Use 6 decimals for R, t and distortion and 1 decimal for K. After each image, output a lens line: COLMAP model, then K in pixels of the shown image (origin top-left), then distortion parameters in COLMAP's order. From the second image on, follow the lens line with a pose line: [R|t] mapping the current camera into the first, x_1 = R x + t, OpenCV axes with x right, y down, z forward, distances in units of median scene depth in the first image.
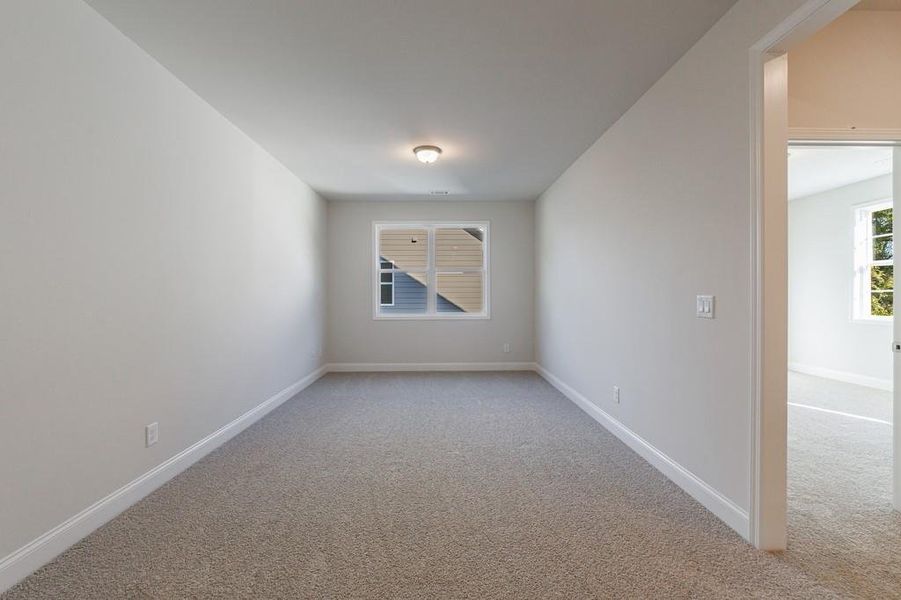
lens RADIAL K [[372.4, 0, 449.1], [0, 372.4, 296.7], [0, 0, 1]] dist [0.008996, -0.007297]
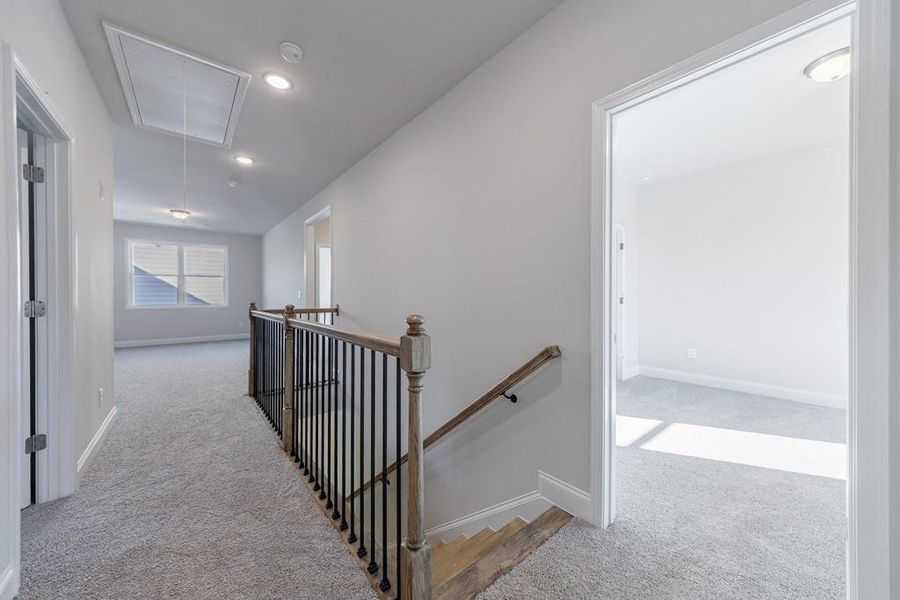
lens RADIAL K [[319.2, 0, 454.7], [0, 319.2, 295.3], [0, 0, 1]] dist [0.001215, -0.000144]
pose [[0.780842, -0.000667, 0.624728, 0.009201], [0.002929, 0.999992, -0.002594, 0.014873], [-0.624722, 0.003855, 0.780838, -0.755002]]
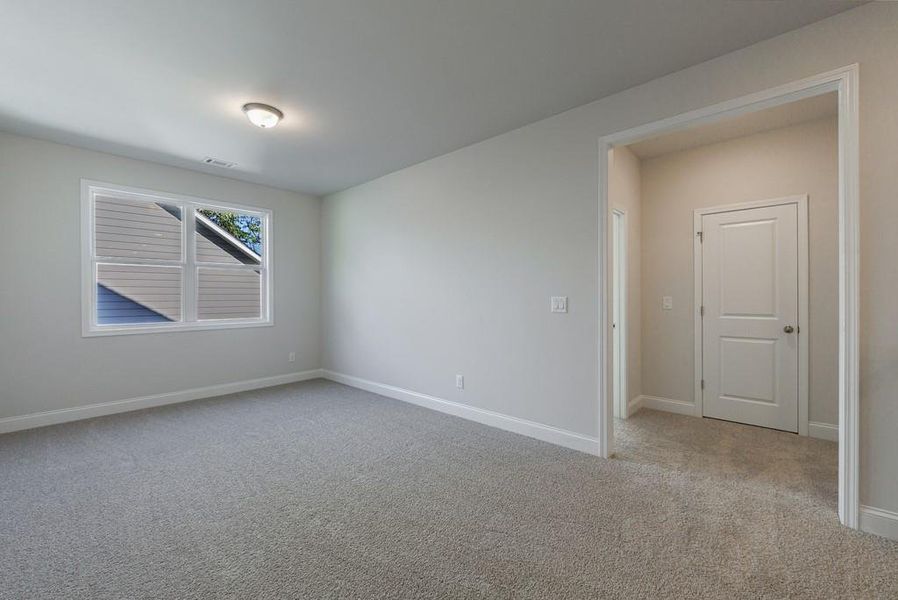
lens RADIAL K [[371.2, 0, 447.7], [0, 371.2, 296.7], [0, 0, 1]] dist [0.008996, -0.007297]
pose [[0.688477, 0.000337, 0.725258, -0.259930], [0.004478, 0.999979, -0.004715, 0.000149], [-0.725244, 0.006493, 0.688461, 0.135811]]
